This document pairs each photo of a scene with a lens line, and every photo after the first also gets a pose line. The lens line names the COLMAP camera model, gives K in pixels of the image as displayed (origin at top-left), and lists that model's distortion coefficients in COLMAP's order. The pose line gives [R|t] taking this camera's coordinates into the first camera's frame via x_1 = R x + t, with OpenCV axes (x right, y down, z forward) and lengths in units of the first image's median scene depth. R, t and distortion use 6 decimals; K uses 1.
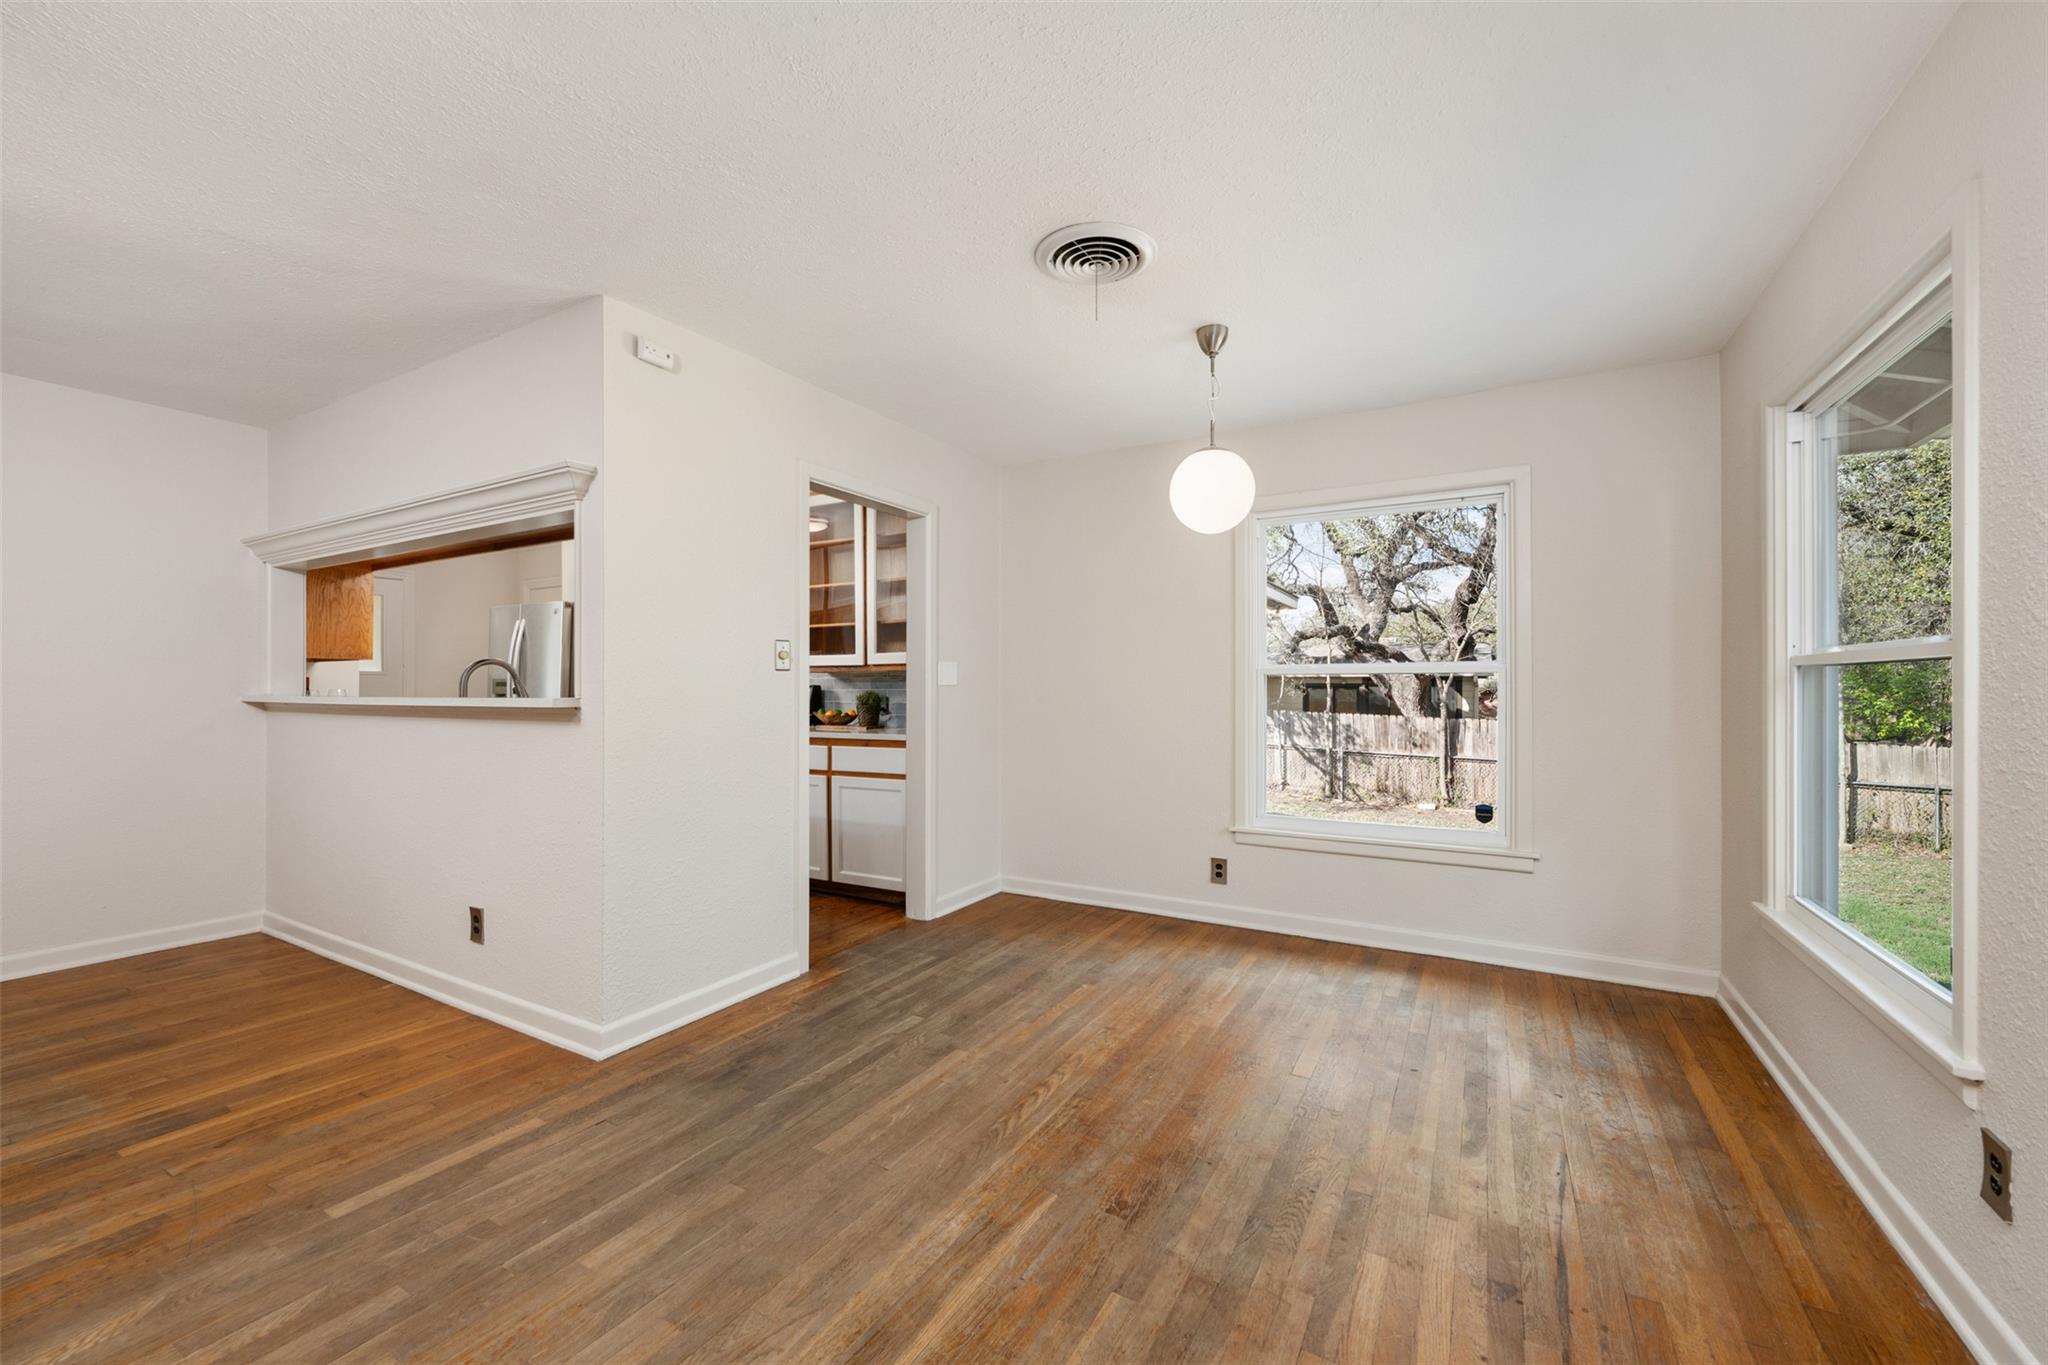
lens RADIAL K [[815.7, 0, 1020.3], [0, 815.7, 686.5], [0, 0, 1]] dist [-0.002603, -0.000009]
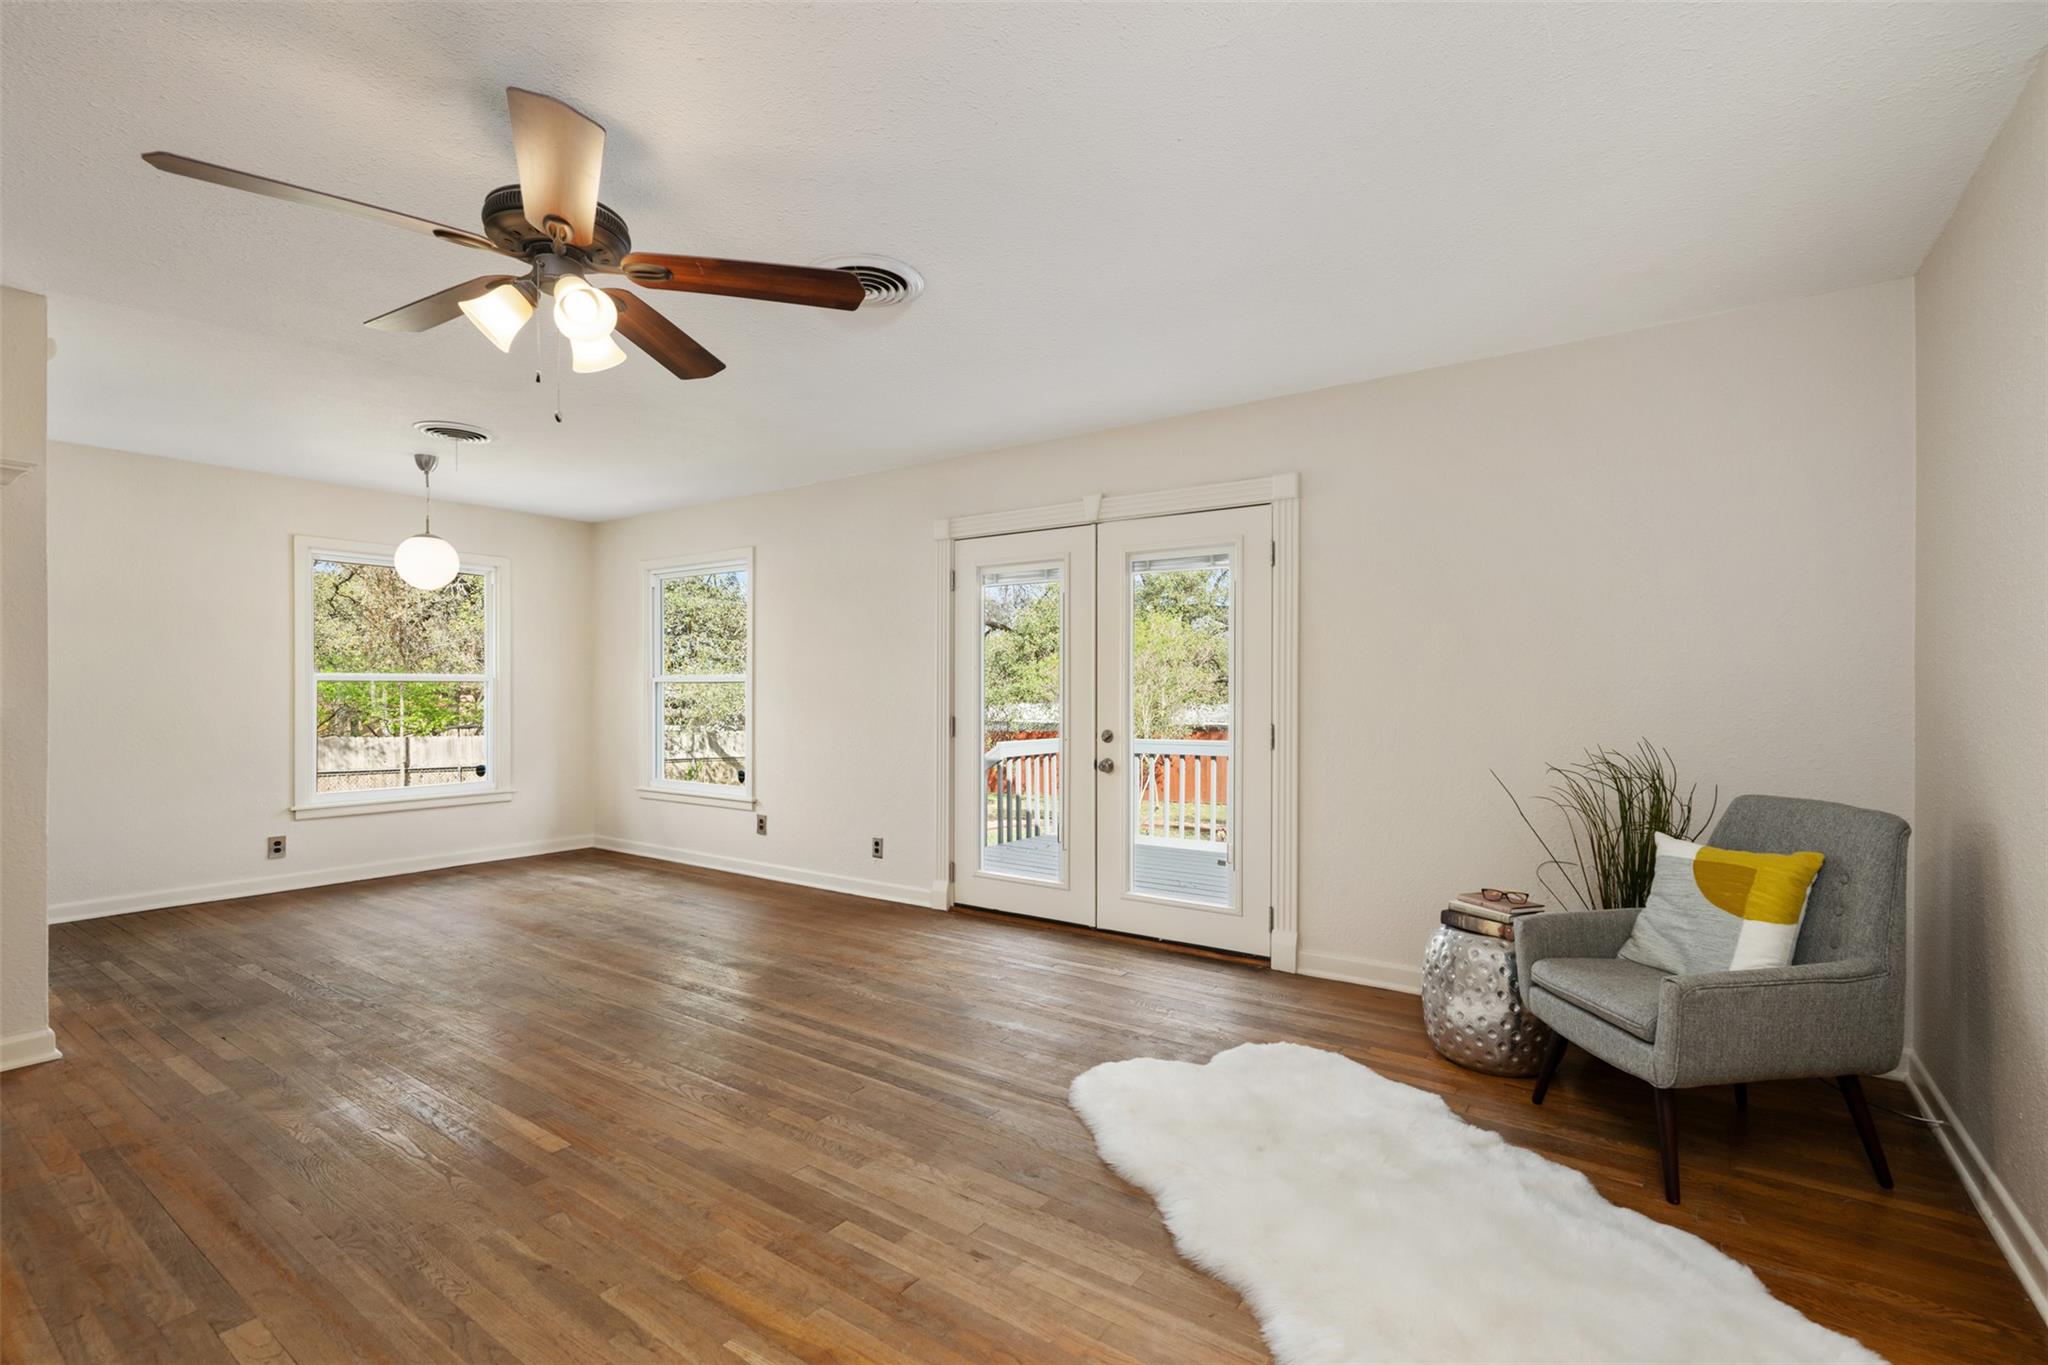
lens RADIAL K [[918.8, 0, 1020.0], [0, 918.8, 692.5], [0, 0, 1]] dist [0.001140, 0.000196]
pose [[0.089709, -0.000038, 0.995968, -1.698668], [-0.002190, 0.999998, 0.000235, 0.000566], [-0.995966, -0.002203, 0.089709, -0.321686]]
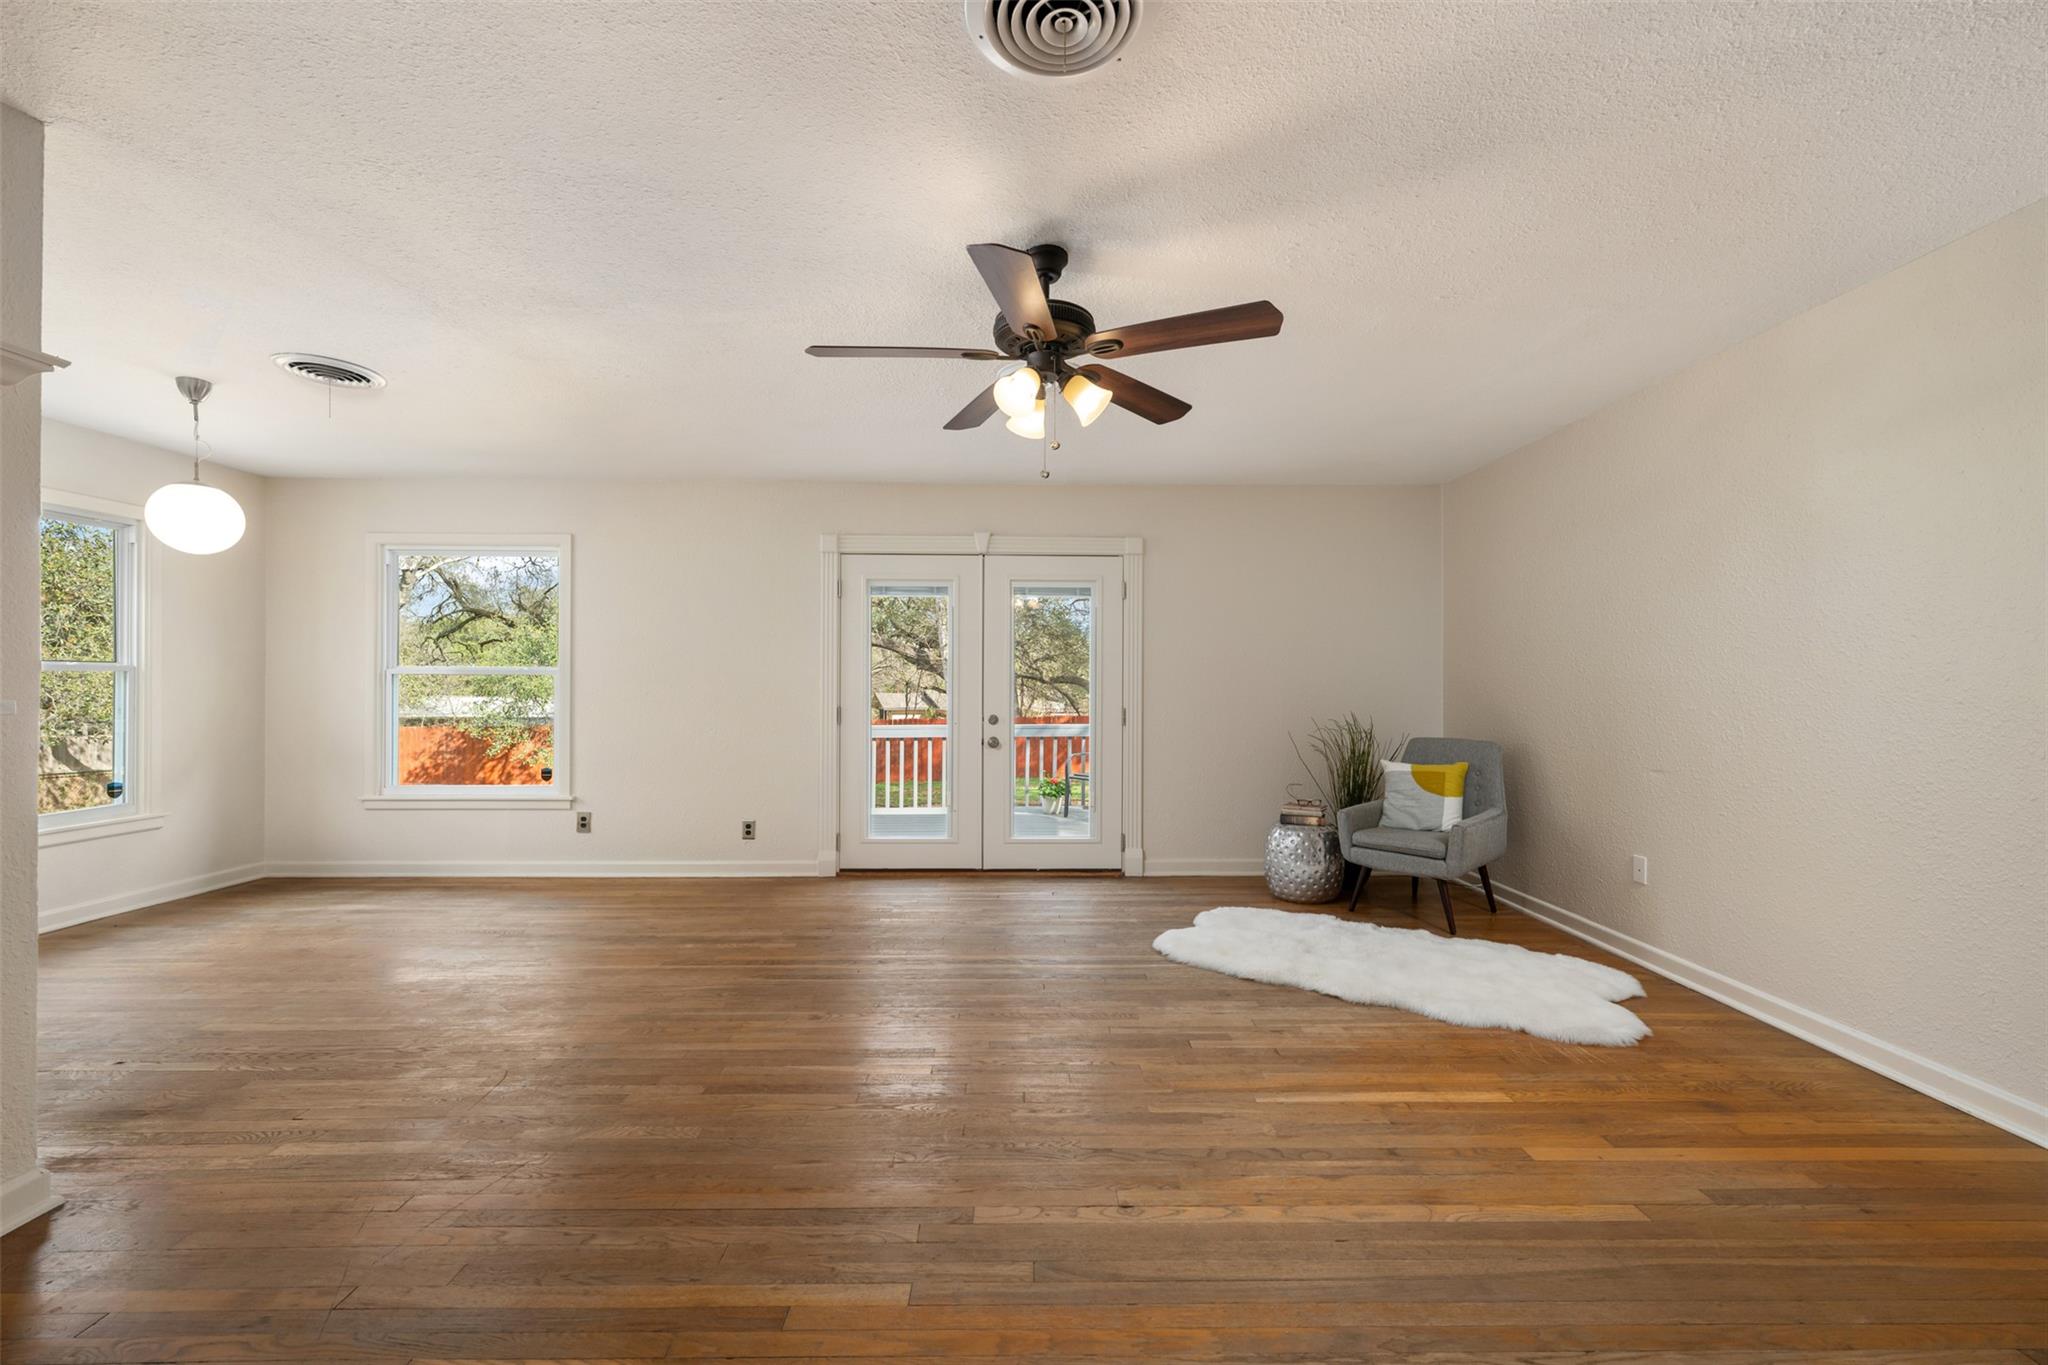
lens RADIAL K [[815.7, 0, 1030.0], [0, 815.7, 684.0], [0, 0, 1]] dist [-0.002603, -0.000009]
pose [[-0.513000, 0.001591, 0.858387, -1.720788], [-0.002907, 0.999989, -0.003591, 0.002070], [-0.858384, -0.004338, -0.512989, 0.695605]]
